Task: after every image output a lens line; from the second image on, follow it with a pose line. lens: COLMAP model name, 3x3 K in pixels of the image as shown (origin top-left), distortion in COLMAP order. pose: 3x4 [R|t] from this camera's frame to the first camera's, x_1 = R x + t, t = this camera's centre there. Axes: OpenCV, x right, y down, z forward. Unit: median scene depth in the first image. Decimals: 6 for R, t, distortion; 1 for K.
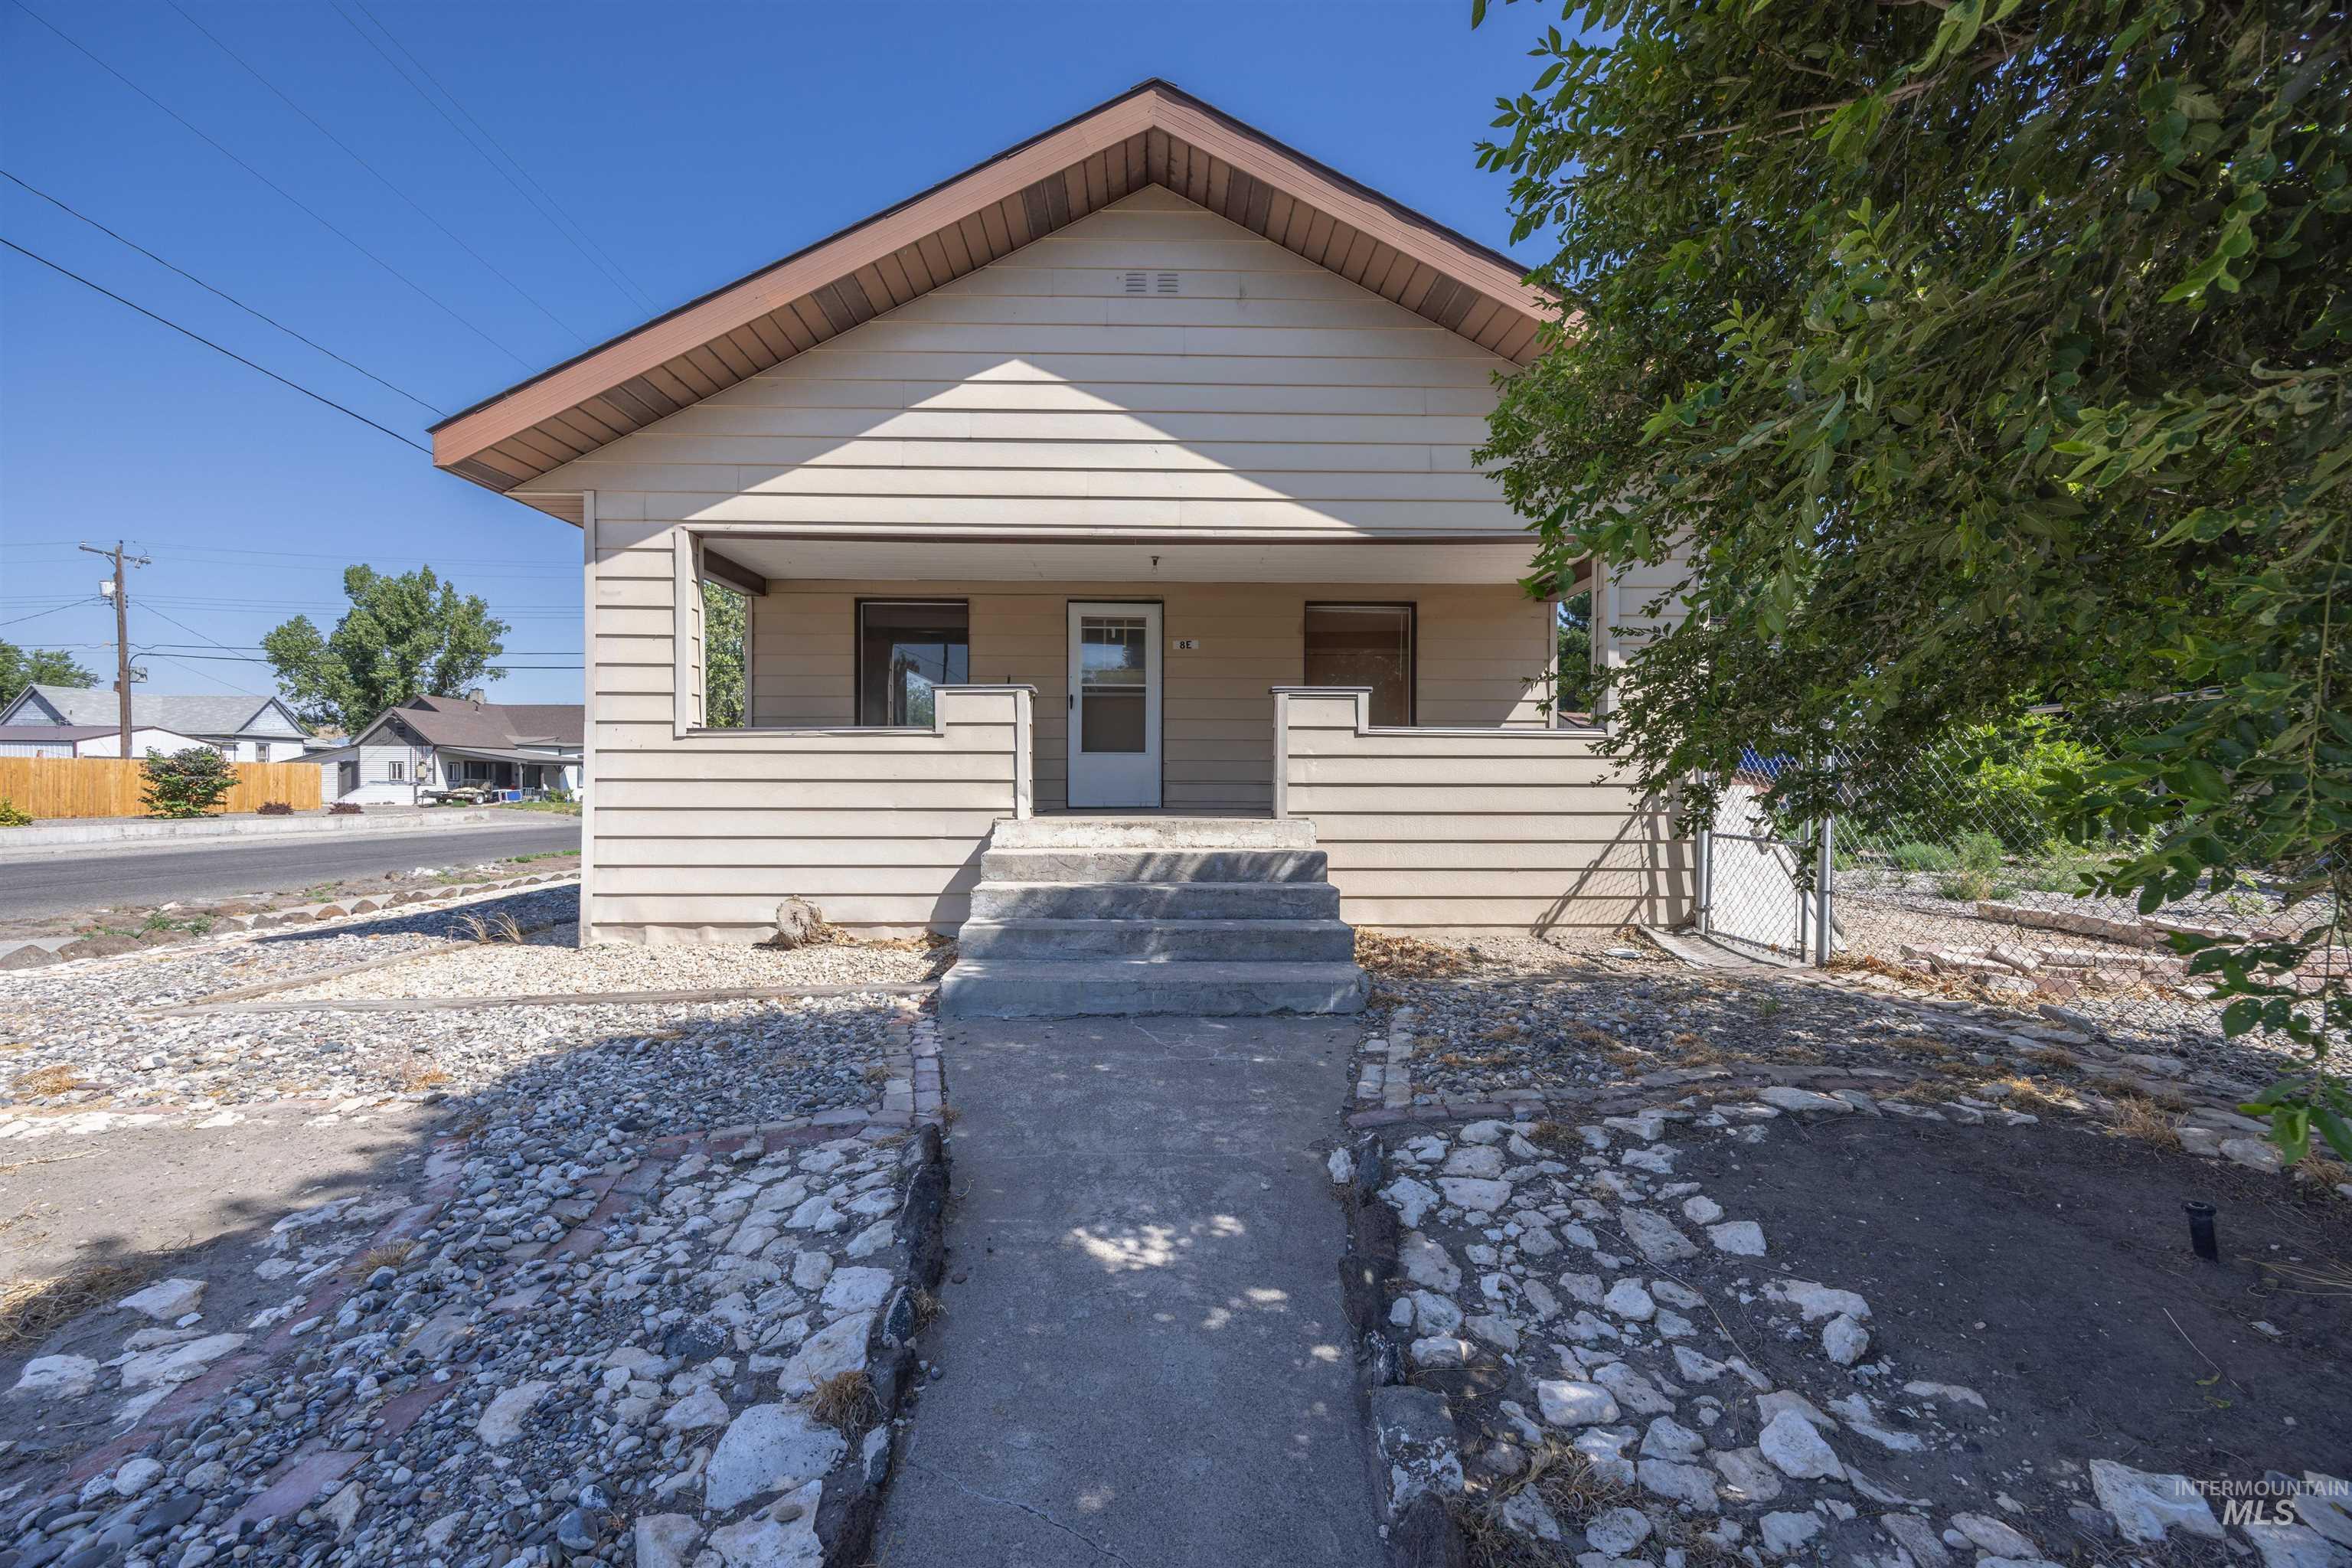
lens RADIAL K [[883.7, 0, 1176.0], [0, 883.7, 784.0], [0, 0, 1]] dist [-0.001515, -0.000145]
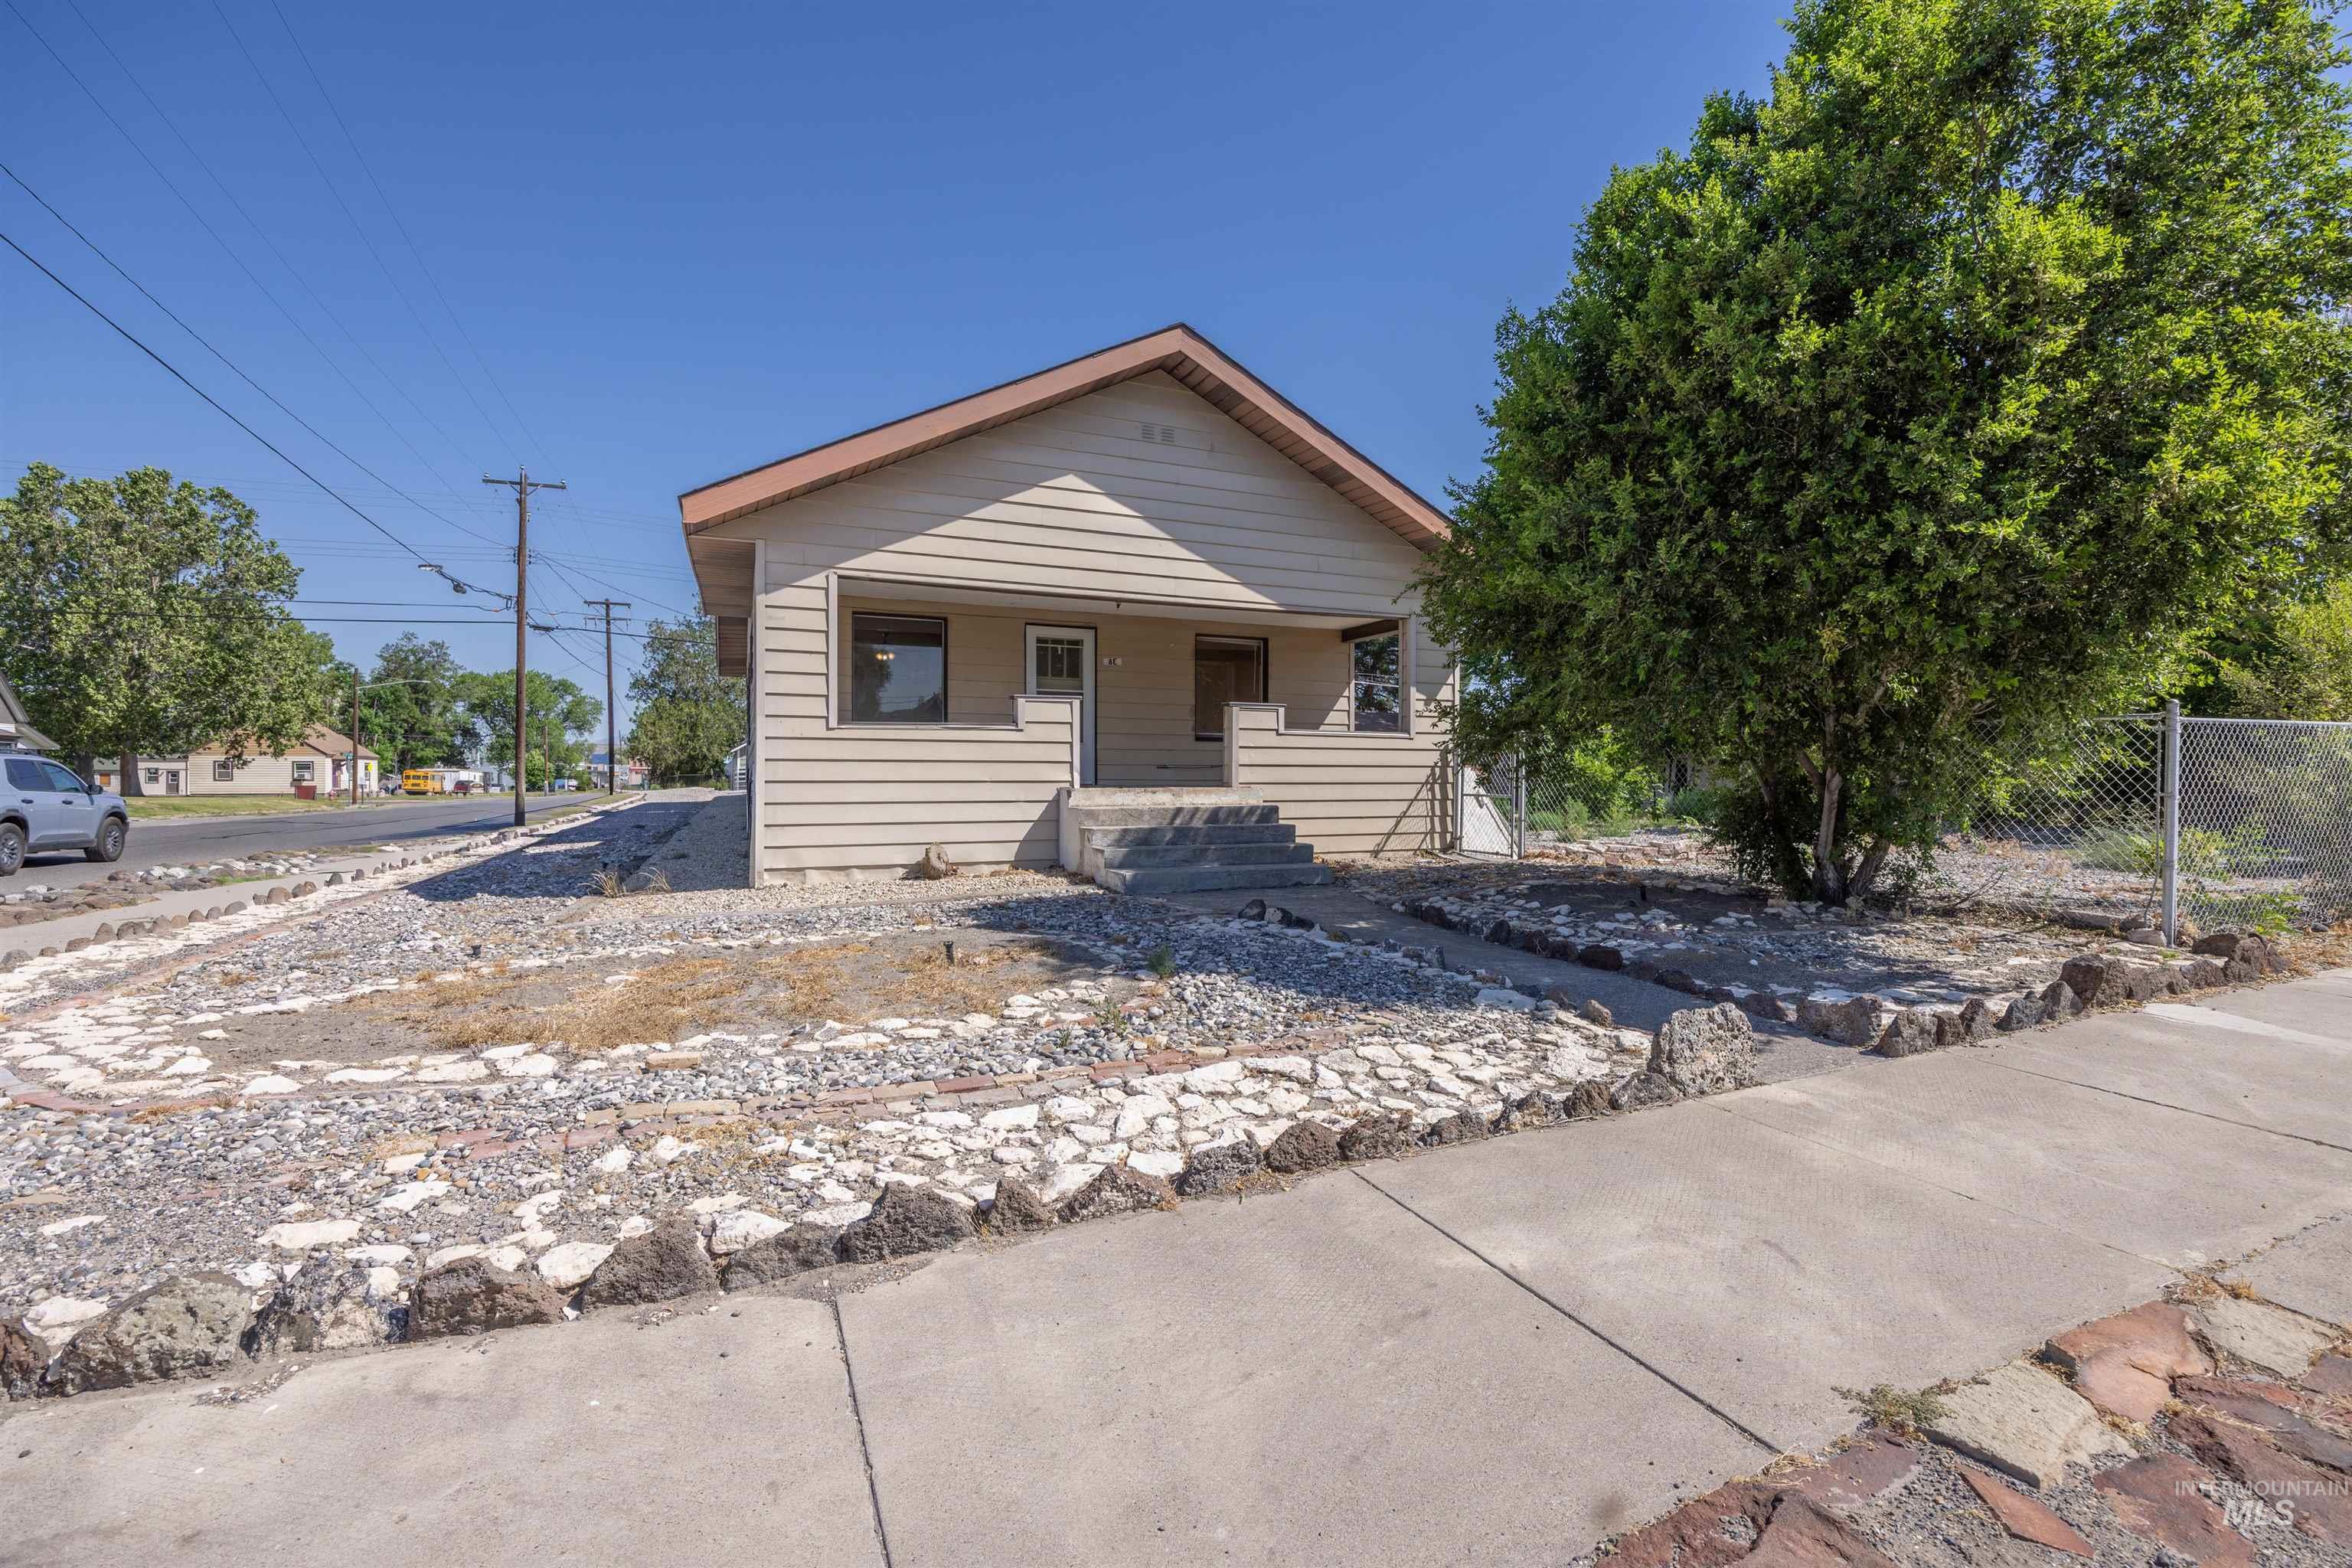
lens RADIAL K [[1146.9, 0, 1176.0], [0, 1146.9, 784.0], [0, 0, 1]] dist [-0.026502, -0.000014]
pose [[0.916023, -0.002812, 0.401116, -0.787955], [0.002148, 0.999995, 0.002106, 0.029246], [-0.401120, -0.001068, 0.916025, -0.811378]]
